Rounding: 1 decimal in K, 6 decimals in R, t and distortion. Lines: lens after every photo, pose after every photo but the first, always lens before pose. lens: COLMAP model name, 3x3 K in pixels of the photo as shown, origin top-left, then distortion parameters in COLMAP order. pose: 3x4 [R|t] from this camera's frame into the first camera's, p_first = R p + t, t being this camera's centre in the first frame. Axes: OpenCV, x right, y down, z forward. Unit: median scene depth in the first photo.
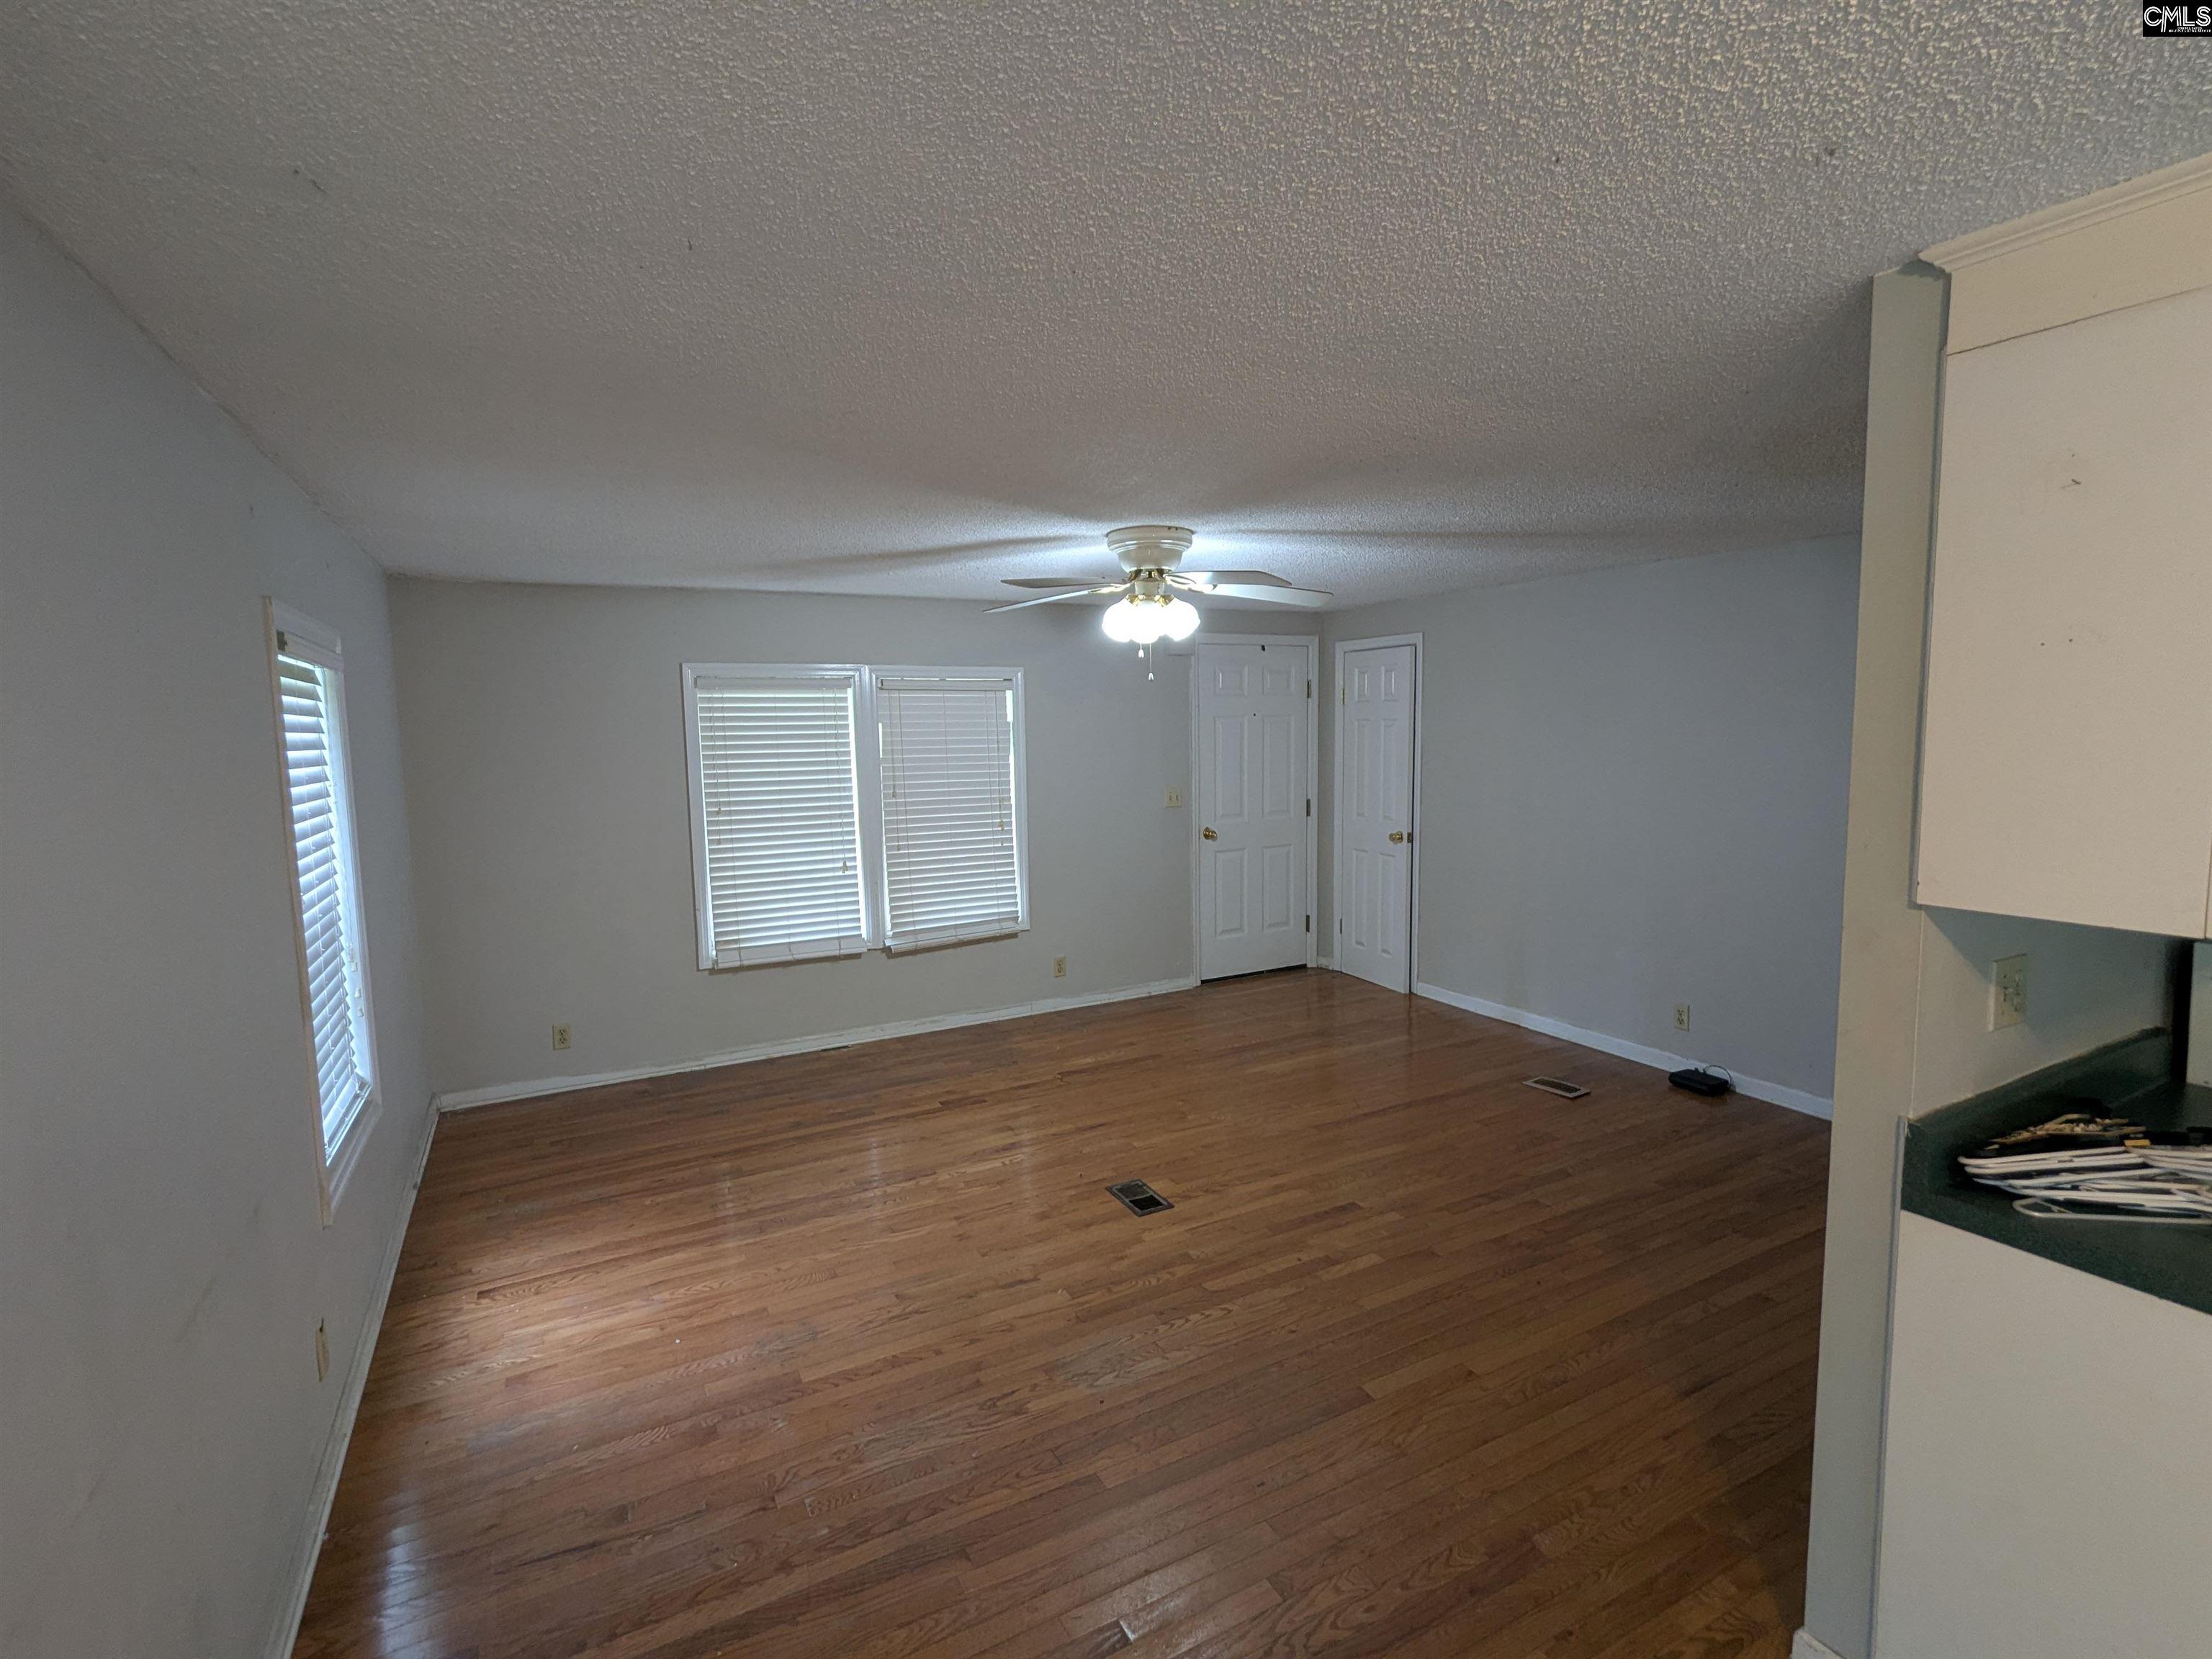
lens RADIAL K [[1046.9, 0, 1102.1], [0, 1046.9, 822.3], [0, 0, 1]] dist [-0.008505, 0.004087]
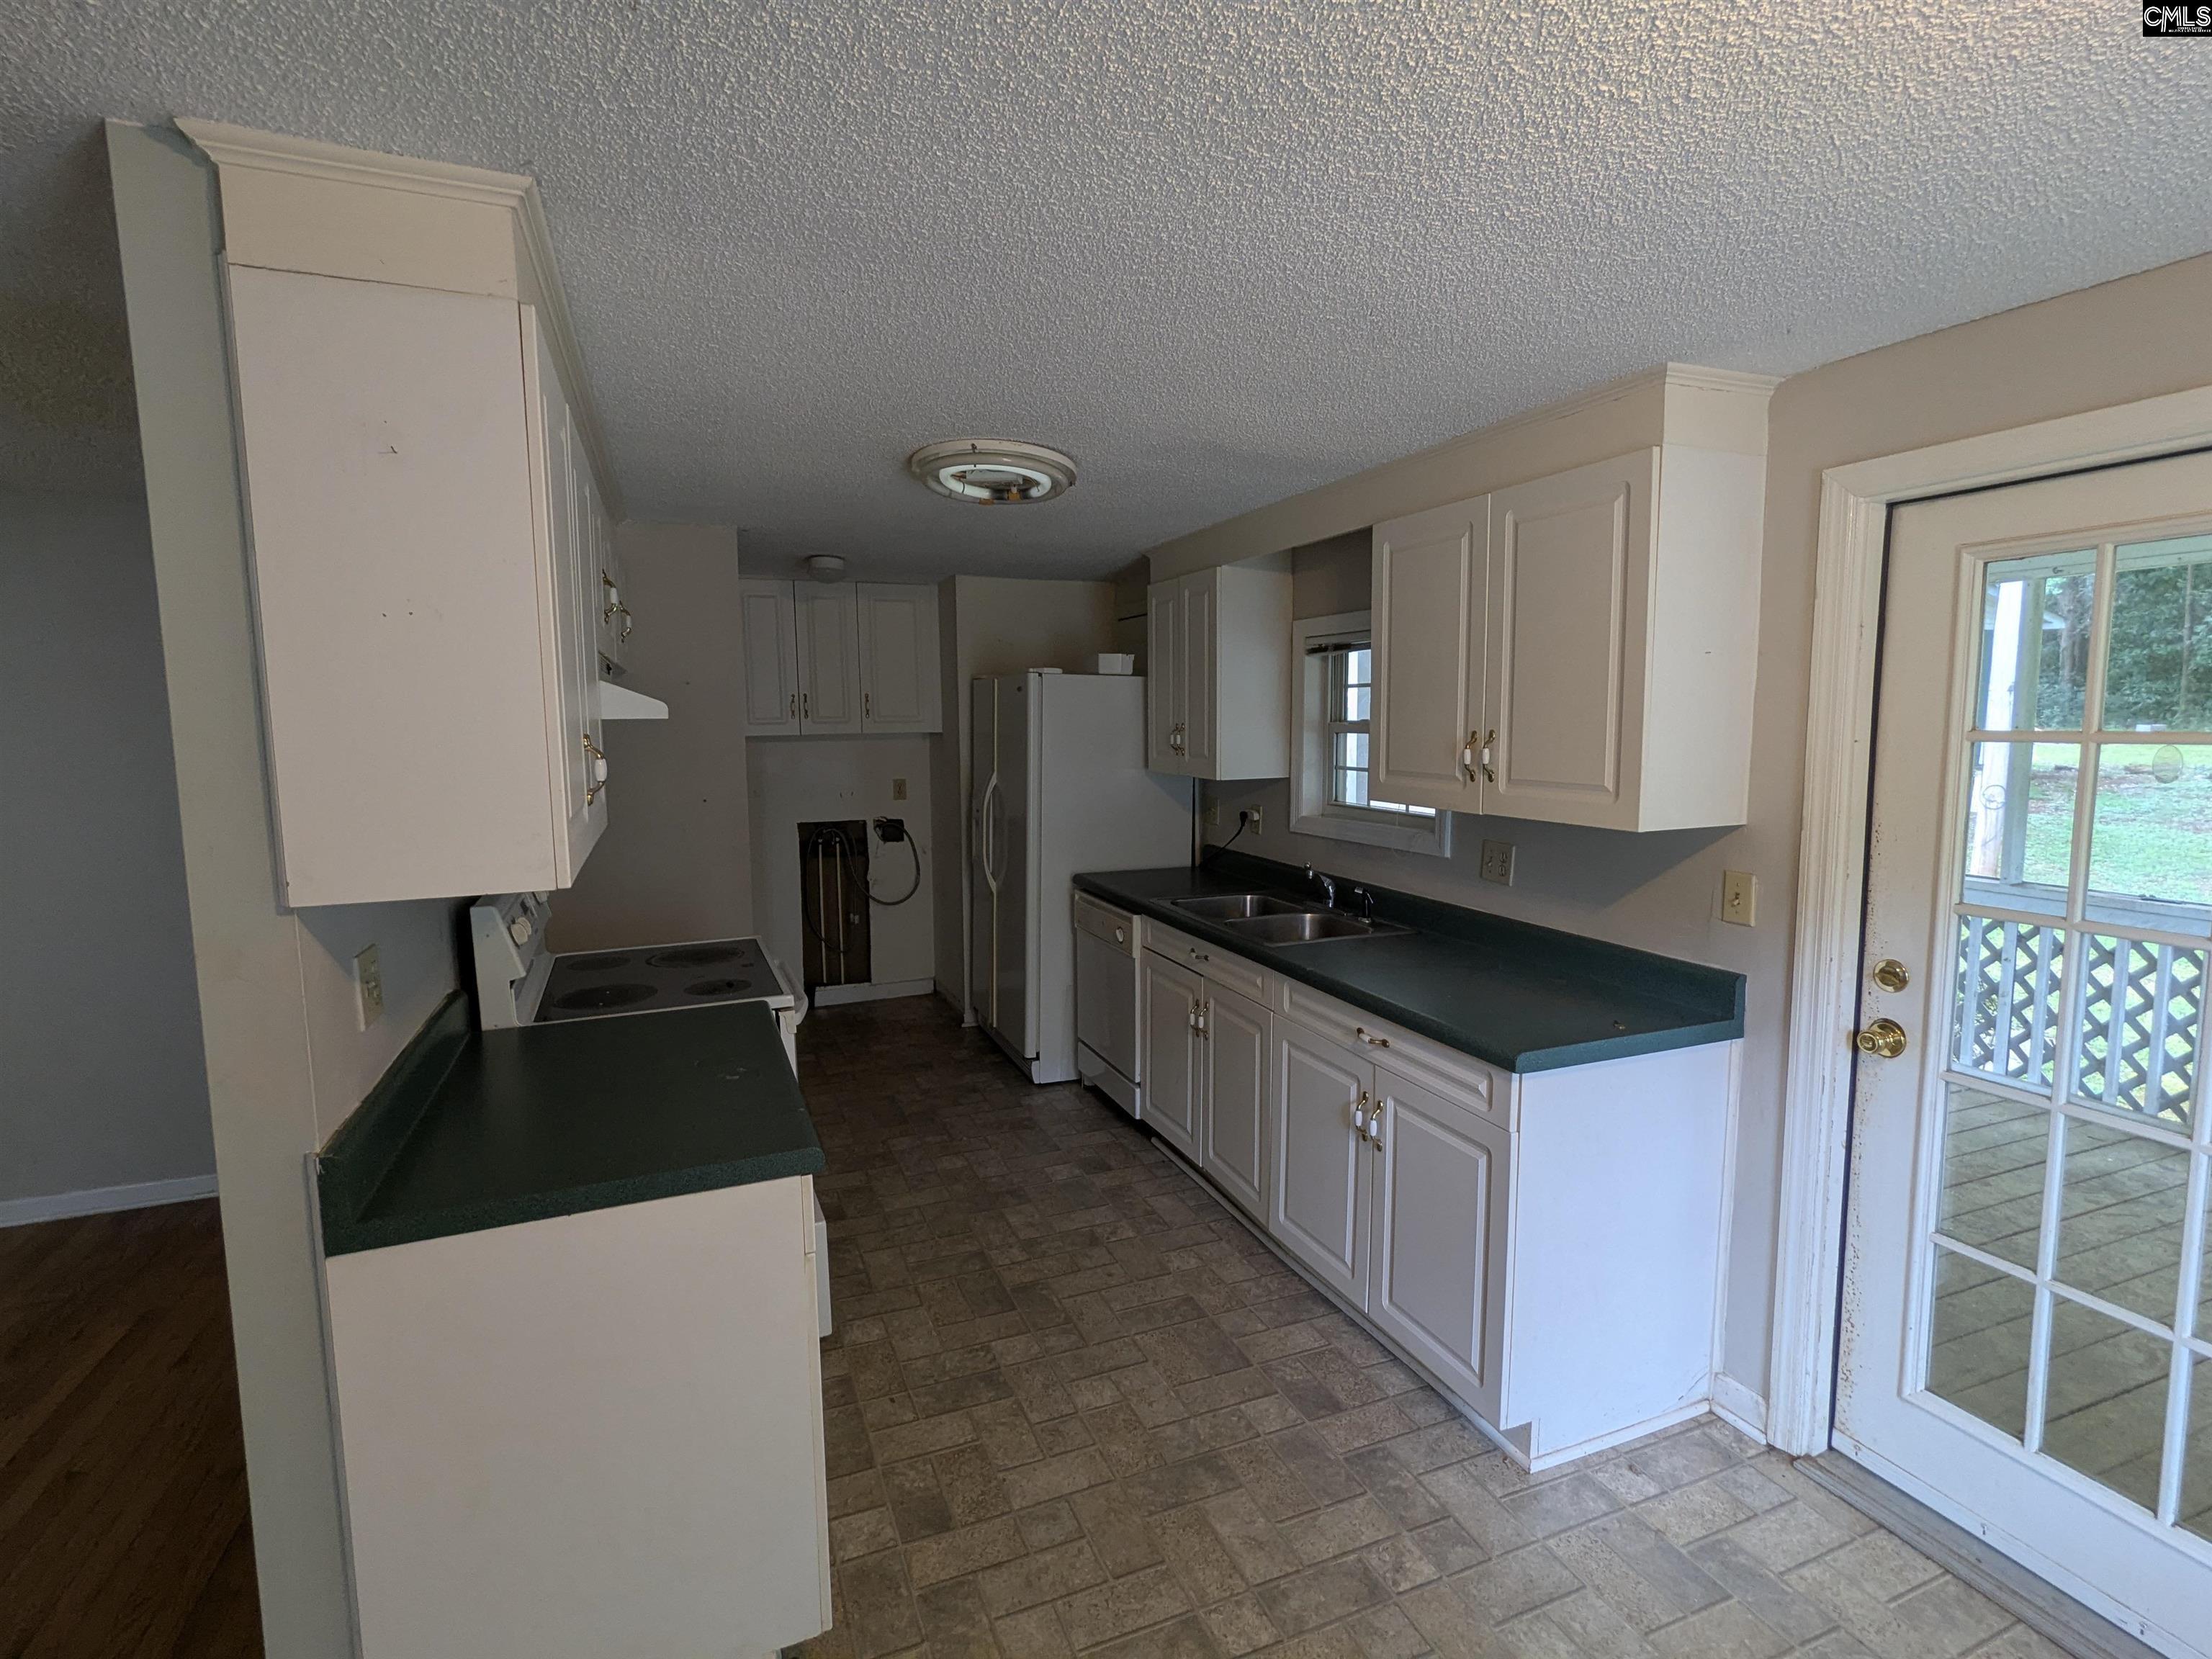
lens RADIAL K [[1046.9, 0, 1101.2], [0, 1046.9, 826.3], [0, 0, 1]] dist [-0.008505, 0.004087]
pose [[0.100540, -0.085594, 0.991244, 0.001008], [0.104645, 0.991676, 0.075017, 0.017105], [-0.989415, 0.096186, 0.108660, 0.234774]]
